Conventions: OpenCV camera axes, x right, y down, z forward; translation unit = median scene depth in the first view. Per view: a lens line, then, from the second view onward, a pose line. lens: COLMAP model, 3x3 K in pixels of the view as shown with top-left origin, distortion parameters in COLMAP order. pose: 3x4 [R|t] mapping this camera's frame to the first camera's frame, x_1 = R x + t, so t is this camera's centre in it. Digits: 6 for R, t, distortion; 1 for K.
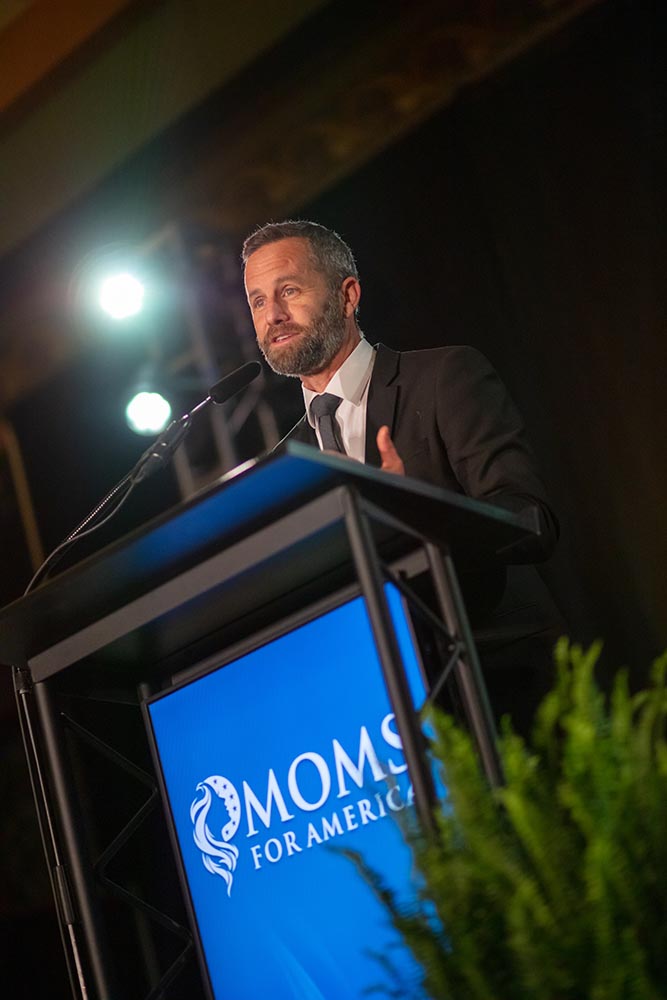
lens RADIAL K [[2497.6, 0, 333.5], [0, 2497.6, 500.0], [0, 0, 1]] dist [0.025034, -1.471226]
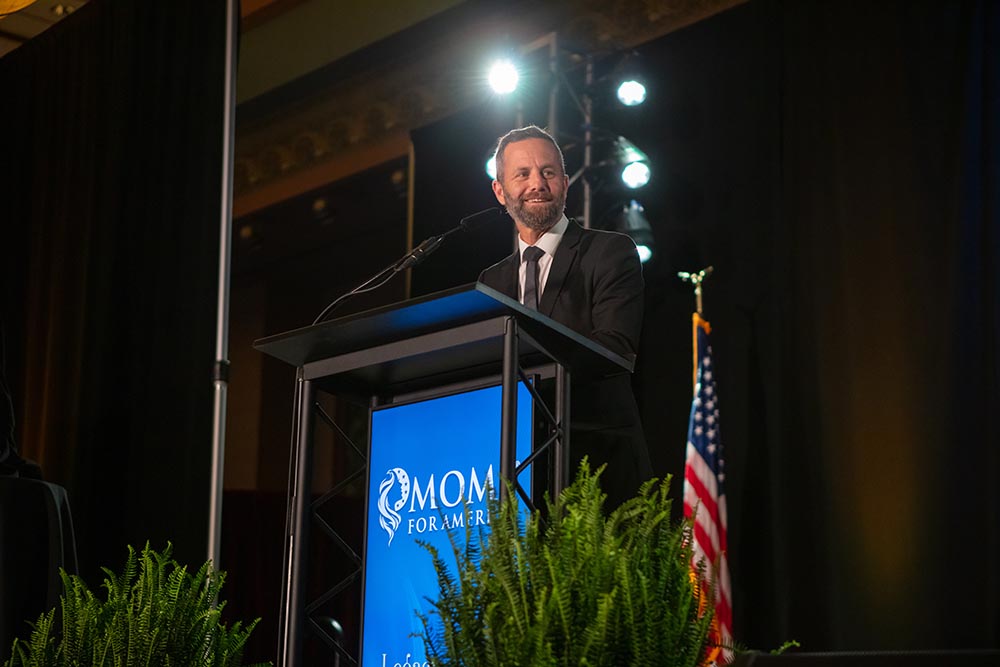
lens RADIAL K [[1963.7, 0, 500.0], [0, 1963.7, 333.5], [0, 0, 1]] dist [0.281164, 0.088094]
pose [[0.966094, 0.245367, -0.080360, 0.094874], [-0.239450, 0.967882, 0.076603, -0.082749], [0.096575, -0.054764, 0.993818, -0.212113]]
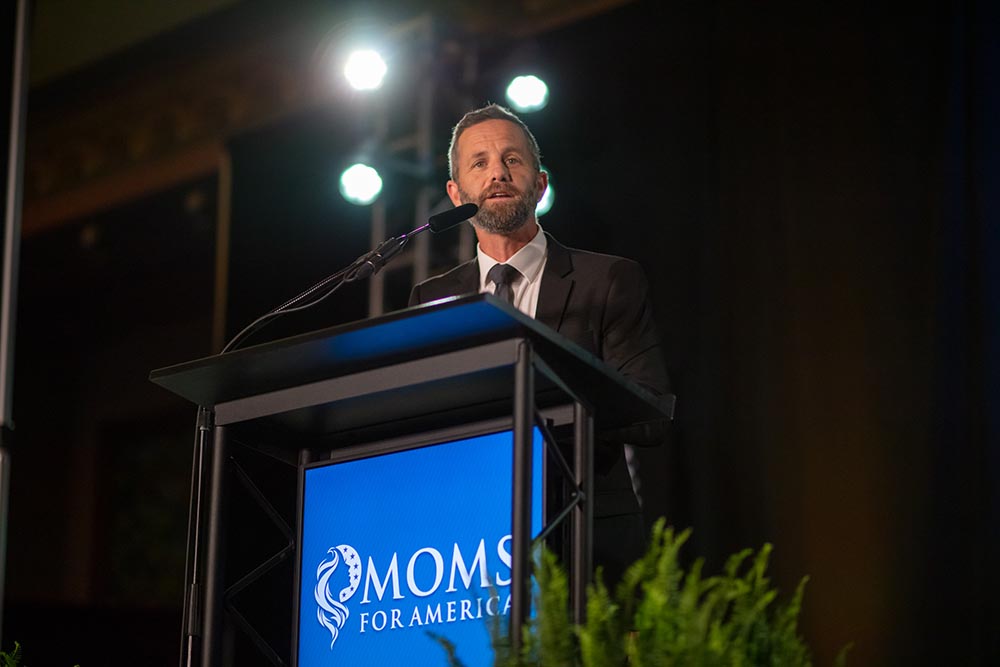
lens RADIAL K [[2485.6, 0, 588.4], [0, 2485.6, 376.4], [0, 0, 1]] dist [-0.065664, -0.756359]
pose [[0.963727, 0.263755, 0.040790, -0.007636], [-0.264902, 0.963931, 0.025774, -0.024750], [-0.032521, -0.035644, 0.998835, -0.151792]]
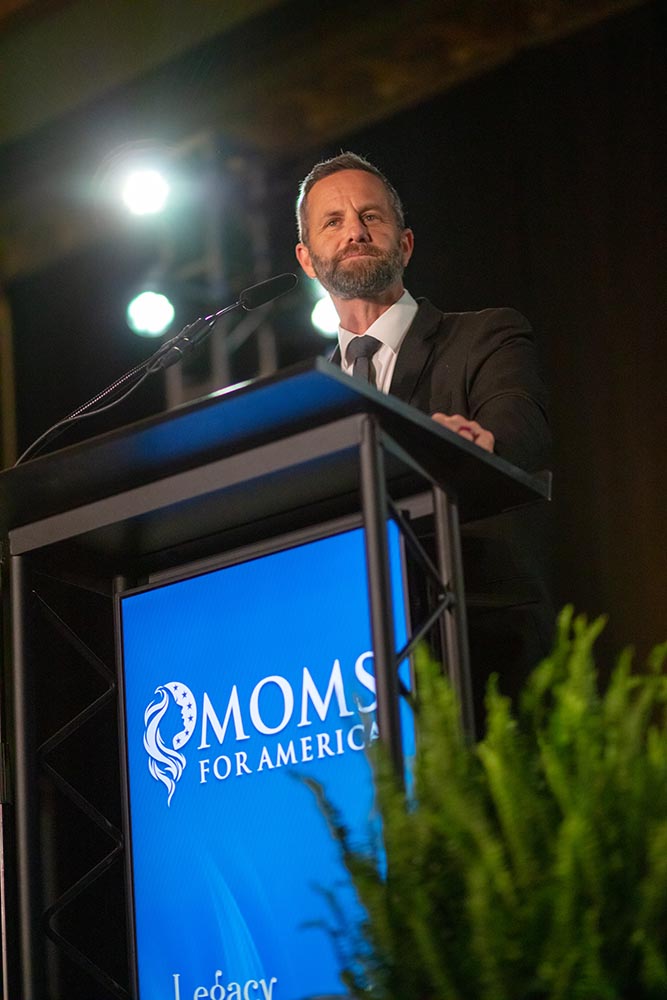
lens RADIAL K [[2497.6, 0, 333.5], [0, 2497.6, 500.0], [0, 0, 1]] dist [0.025034, -1.471226]
pose [[0.982911, 0.183318, 0.016721, -0.017178], [-0.183655, 0.982755, 0.021516, 0.008317], [-0.012489, -0.024219, 0.999629, 0.023100]]
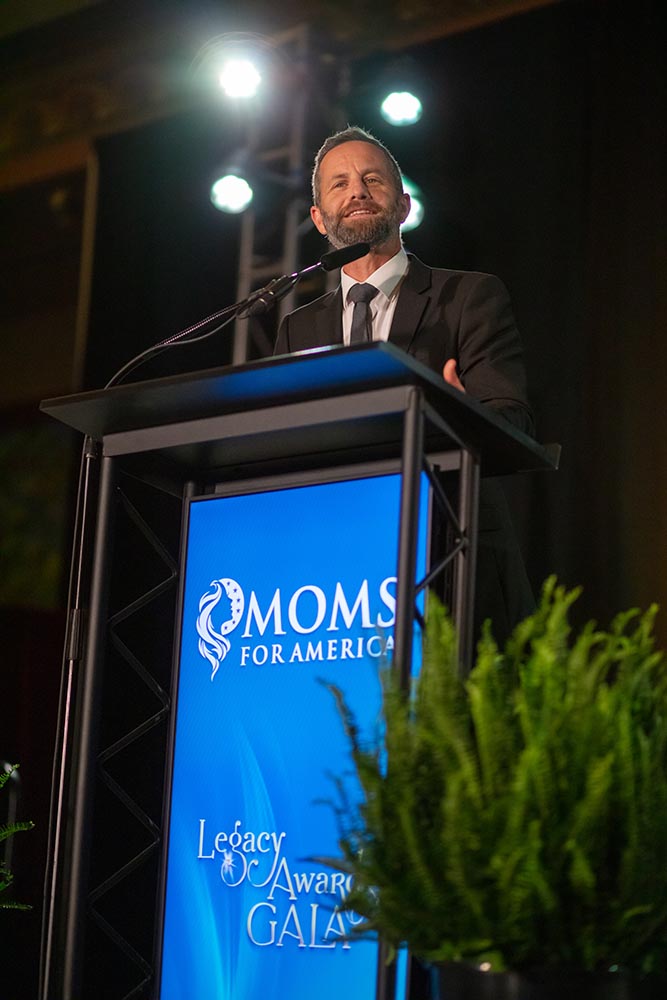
lens RADIAL K [[2485.6, 0, 333.5], [0, 2485.6, 500.0], [0, 0, 1]] dist [-0.065664, -0.756359]
pose [[0.955341, 0.295014, 0.017037, -0.033411], [-0.295360, 0.951469, 0.086422, -0.041732], [0.009285, -0.087595, 0.996113, -0.164345]]
